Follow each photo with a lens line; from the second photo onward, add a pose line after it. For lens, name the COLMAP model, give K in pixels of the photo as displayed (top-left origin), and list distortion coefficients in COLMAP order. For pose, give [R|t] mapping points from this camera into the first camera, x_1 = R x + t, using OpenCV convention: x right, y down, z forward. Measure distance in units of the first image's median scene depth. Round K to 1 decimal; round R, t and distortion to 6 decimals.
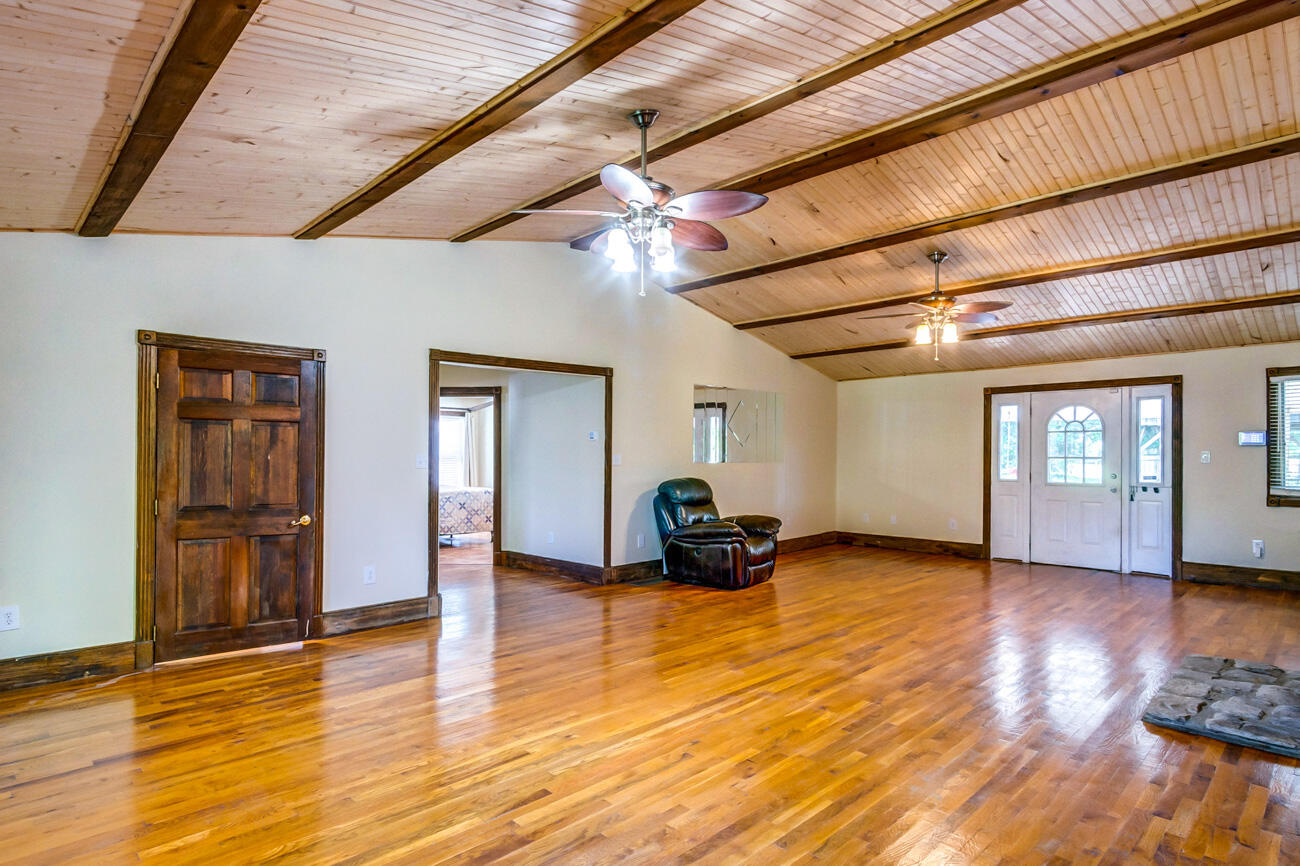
lens RADIAL K [[691.7, 0, 645.4], [0, 691.7, 452.8], [0, 0, 1]] dist [0.001728, -0.000301]
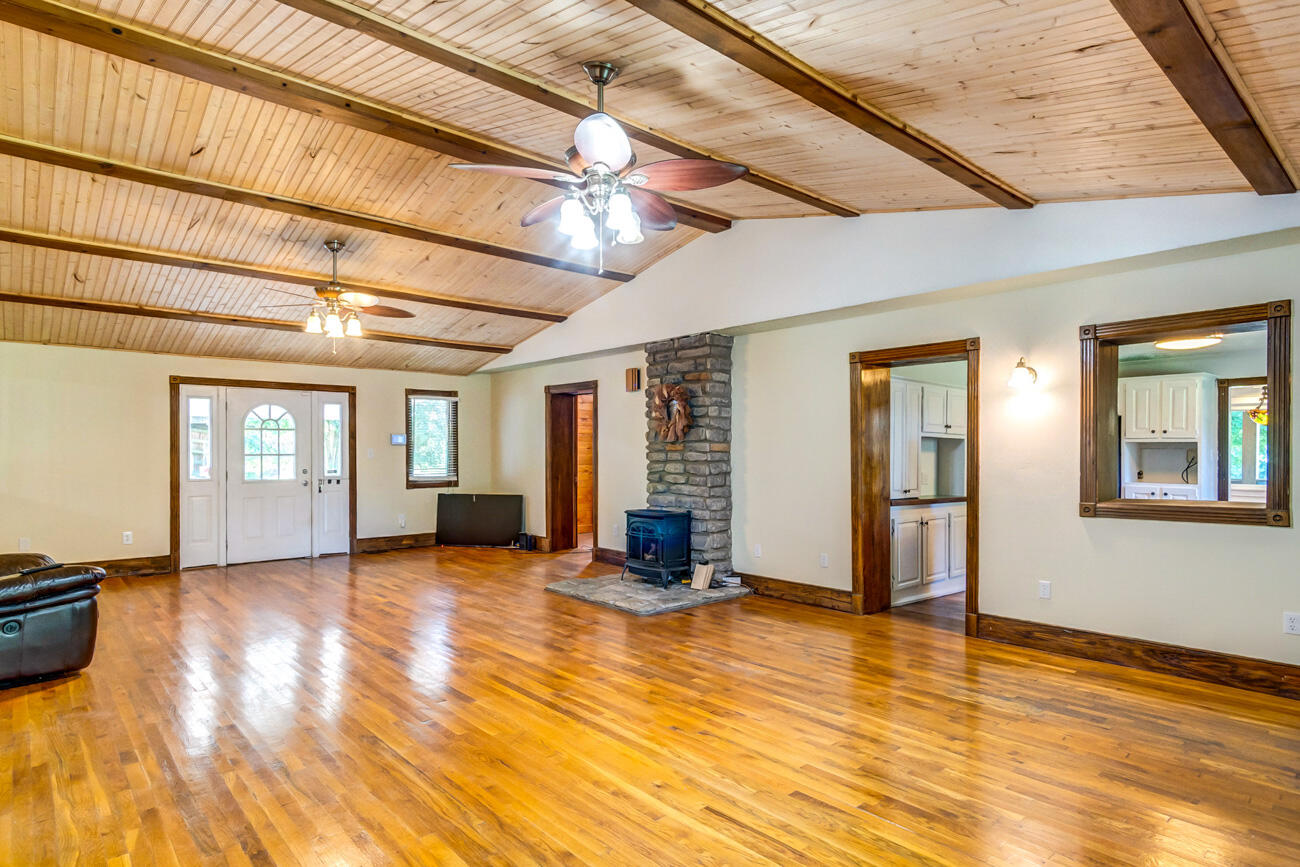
lens RADIAL K [[691.7, 0, 645.4], [0, 691.7, 453.3], [0, 0, 1]] dist [0.001728, -0.000301]
pose [[0.052646, -0.003865, 0.998606, -0.391328], [-0.002468, 0.999989, 0.004001, -0.000707], [-0.998610, -0.002676, 0.052636, 0.397803]]
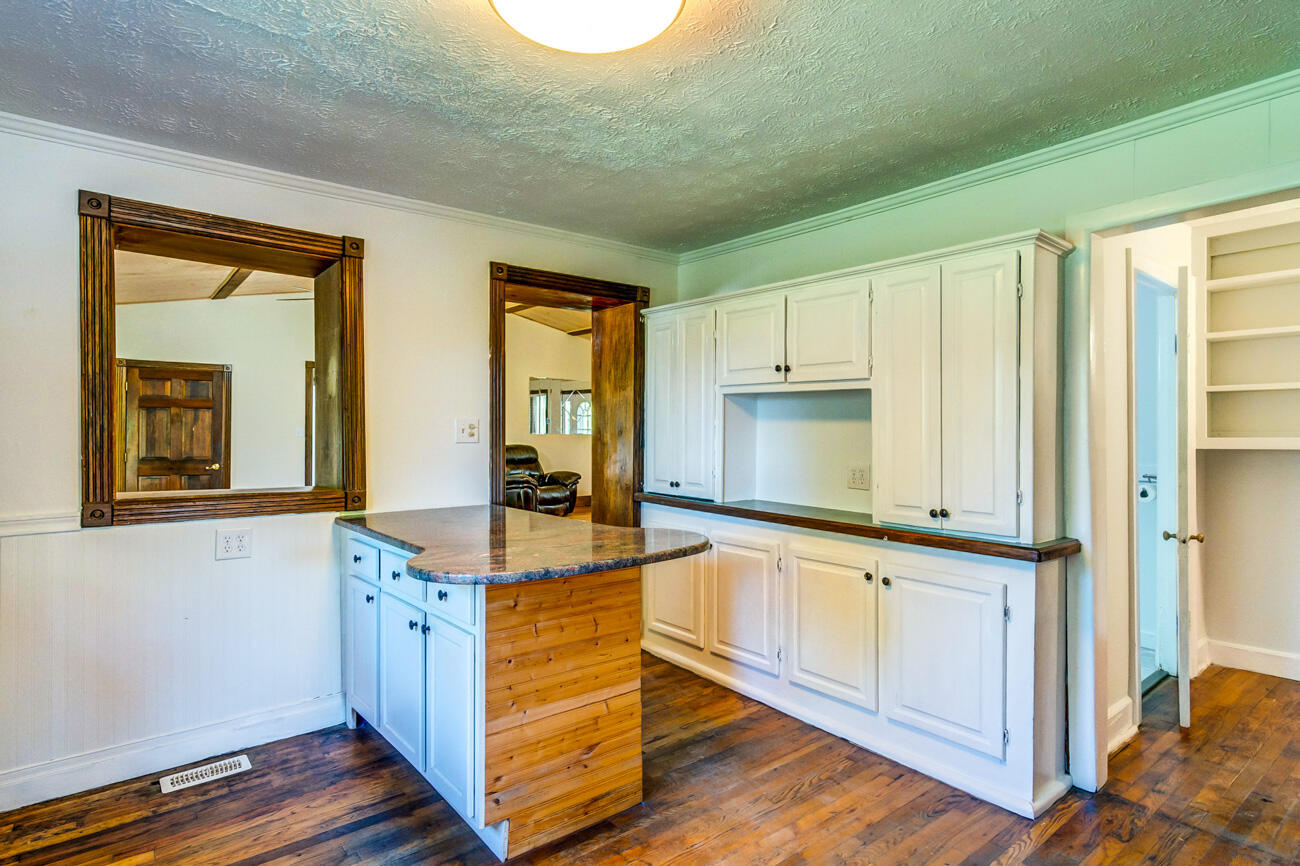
lens RADIAL K [[685.1, 0, 644.4], [0, 685.1, 429.4], [0, 0, 1]] dist [0.003555, 0.000820]
pose [[0.994800, 0.001522, -0.101838, 0.979525], [-0.000695, 0.999966, 0.008161, -0.010834], [0.101847, -0.008048, 0.994767, -0.760918]]
